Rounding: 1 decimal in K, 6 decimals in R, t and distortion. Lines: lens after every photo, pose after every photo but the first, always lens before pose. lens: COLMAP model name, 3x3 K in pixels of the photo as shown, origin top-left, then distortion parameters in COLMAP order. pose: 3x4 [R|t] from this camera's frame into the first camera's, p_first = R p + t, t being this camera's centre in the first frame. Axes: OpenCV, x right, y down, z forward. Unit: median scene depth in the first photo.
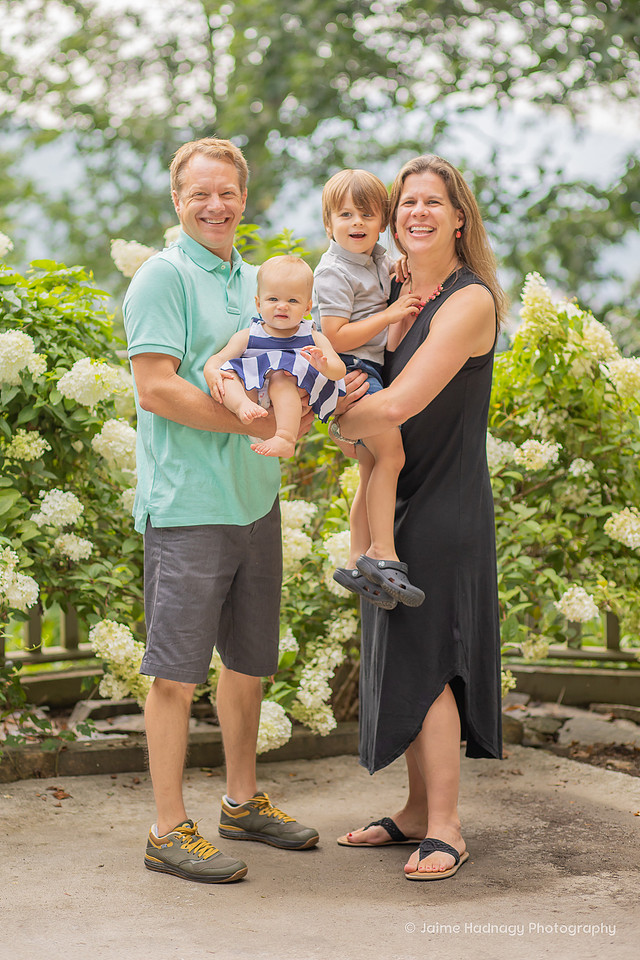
lens RADIAL K [[2299.1, 0, 320.0], [0, 2299.1, 480.0], [0, 0, 1]] dist [-0.040620, -0.432147]
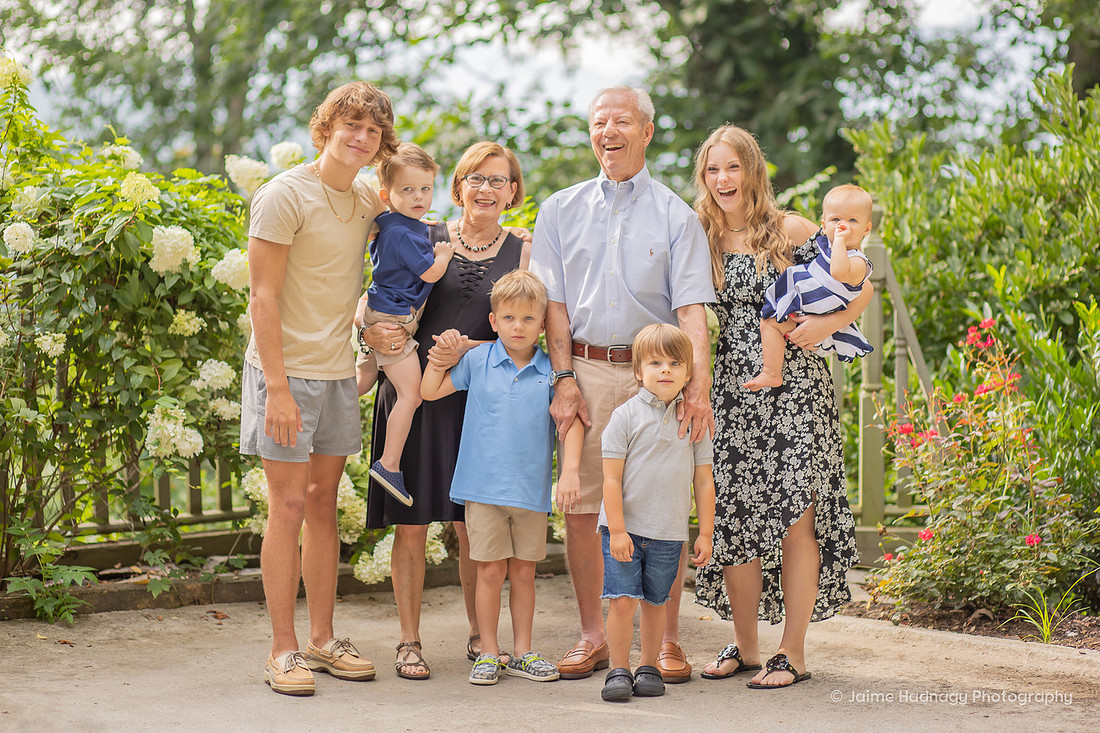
lens RADIAL K [[2628.3, 0, 550.0], [0, 2628.3, 366.5], [0, 0, 1]] dist [-0.102559, 0.172874]
pose [[0.993477, -0.014445, 0.113117, -0.090202], [0.018687, 0.999158, -0.036529, 0.057928], [-0.112494, 0.038405, 0.992910, -0.352740]]
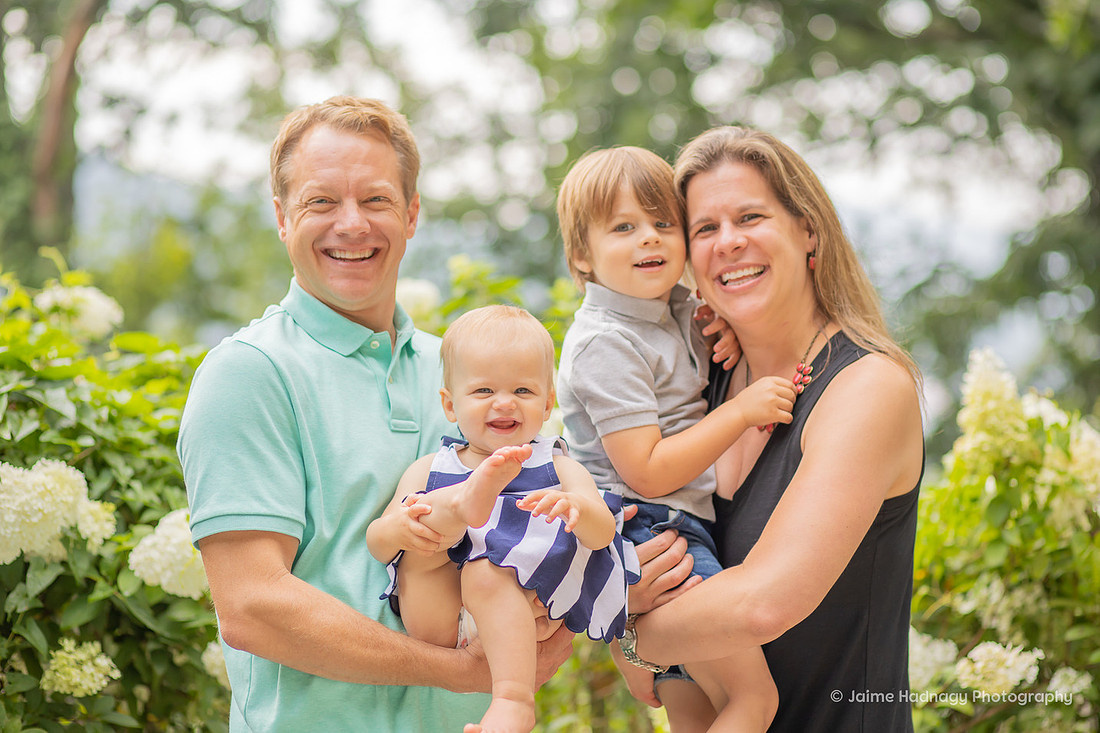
lens RADIAL K [[2628.3, 0, 550.0], [0, 2628.3, 366.5], [0, 0, 1]] dist [-0.102559, 0.172874]
pose [[0.998773, -0.008874, -0.048730, 0.017147], [0.005014, 0.996881, -0.078761, -0.035806], [0.049277, 0.078420, 0.995702, 0.353925]]
